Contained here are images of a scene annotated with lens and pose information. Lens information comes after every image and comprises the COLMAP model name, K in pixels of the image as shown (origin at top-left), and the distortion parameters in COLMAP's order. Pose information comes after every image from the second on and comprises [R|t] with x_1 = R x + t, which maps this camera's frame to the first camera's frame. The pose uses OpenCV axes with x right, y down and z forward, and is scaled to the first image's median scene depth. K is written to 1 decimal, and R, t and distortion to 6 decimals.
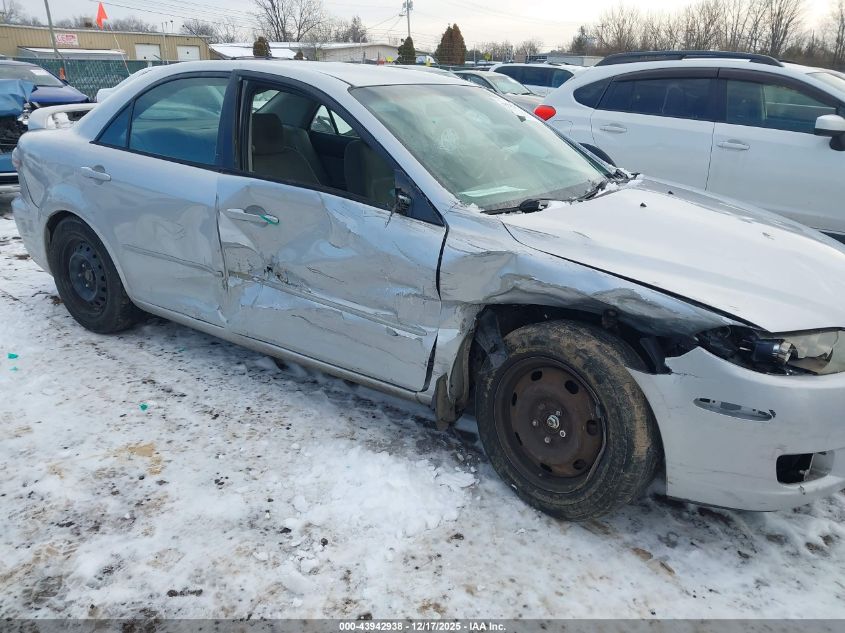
lens RADIAL K [[629.4, 0, 420.4], [0, 629.4, 346.9], [0, 0, 1]] dist [0.050854, -0.069542]
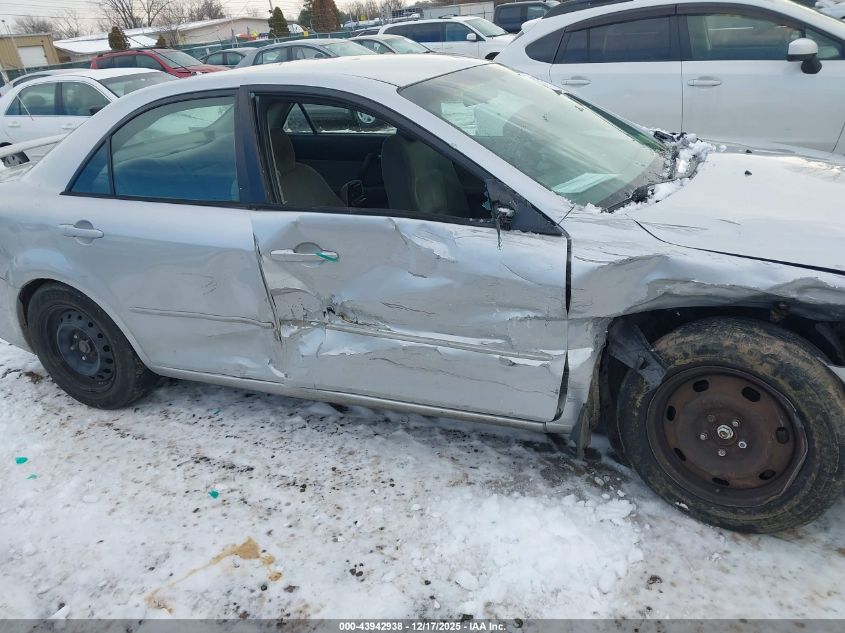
lens RADIAL K [[629.4, 0, 420.4], [0, 629.4, 346.9], [0, 0, 1]] dist [0.050854, -0.069542]
pose [[0.975299, -0.189151, 0.114075, -0.241564], [0.183169, 0.981192, 0.060915, -0.110961], [-0.123451, -0.038516, 0.991603, 0.127789]]
